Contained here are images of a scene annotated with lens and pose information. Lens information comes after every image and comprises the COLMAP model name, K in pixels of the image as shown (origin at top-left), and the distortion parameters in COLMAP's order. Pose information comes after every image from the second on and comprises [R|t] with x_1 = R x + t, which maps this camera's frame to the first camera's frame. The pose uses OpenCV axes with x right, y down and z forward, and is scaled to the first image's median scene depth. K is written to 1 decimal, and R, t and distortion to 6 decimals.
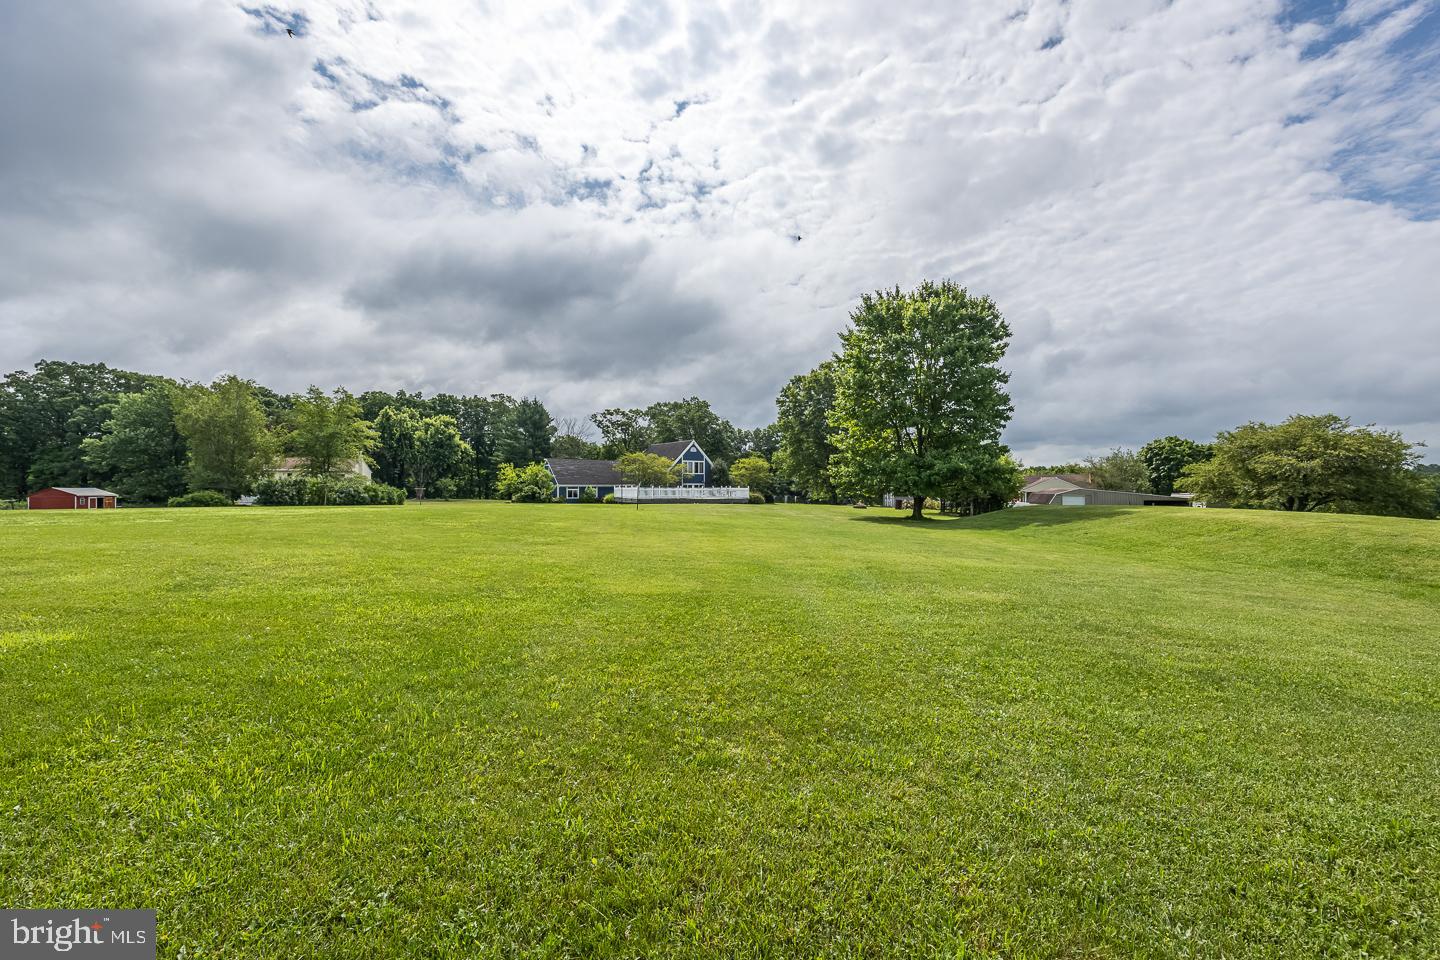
lens RADIAL K [[586.6, 0, 723.9], [0, 586.6, 479.3], [0, 0, 1]] dist [-0.003263, -0.000753]
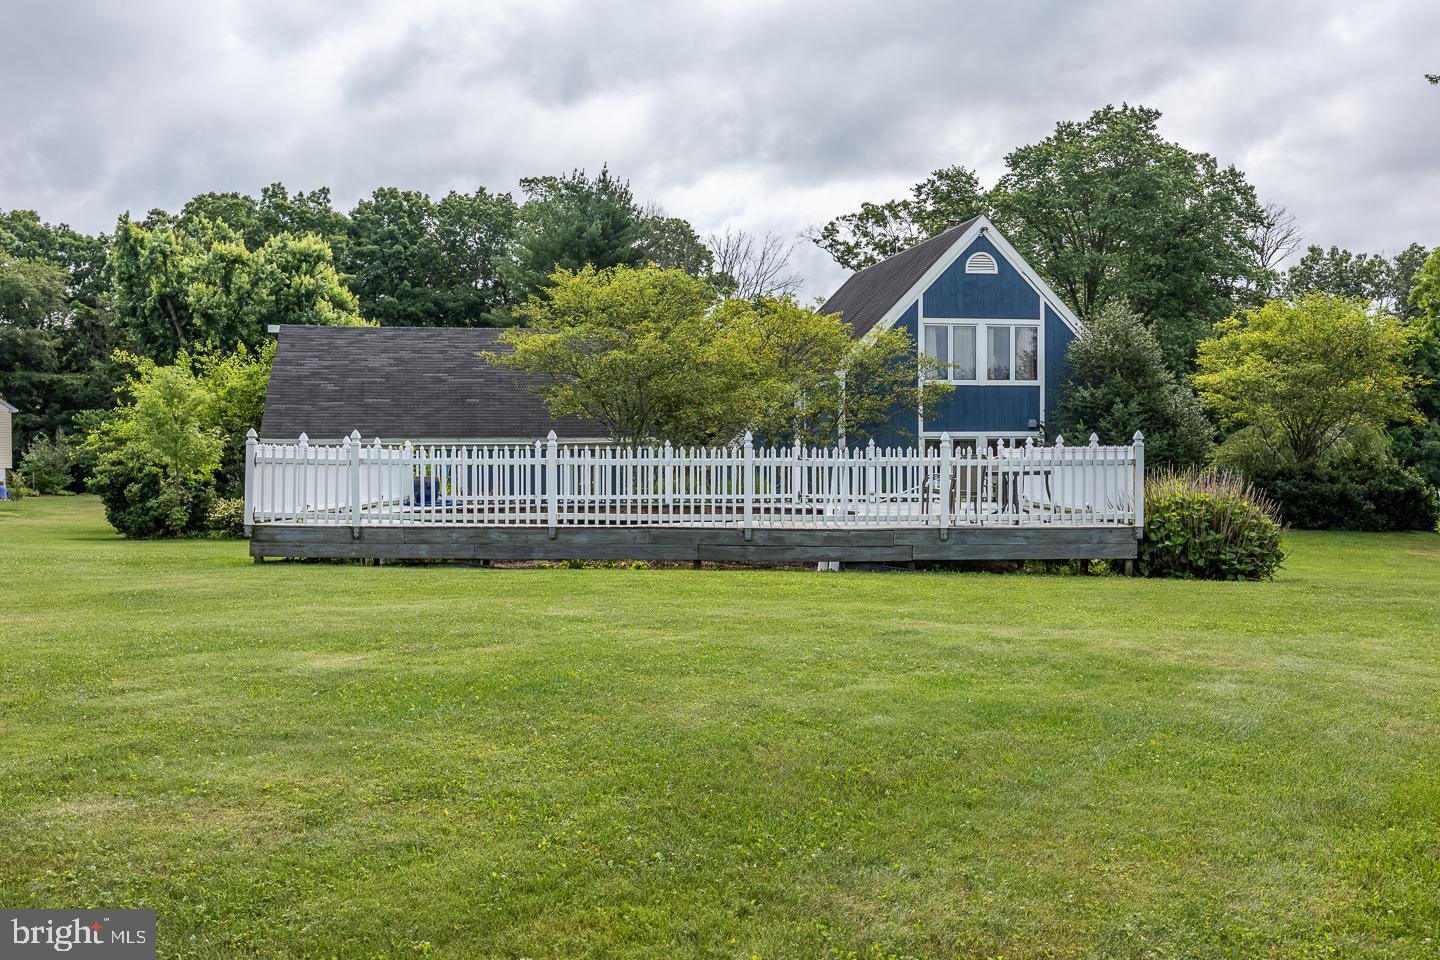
lens RADIAL K [[1454.6, 0, 726.3], [0, 1454.6, 489.0], [0, 0, 1]] dist [0.026587, 0.000000]
pose [[0.922849, 0.002667, -0.385153, 0.058243], [0.010844, 0.999400, 0.032903, 0.008749], [0.385010, -0.034541, 0.922266, 0.489728]]
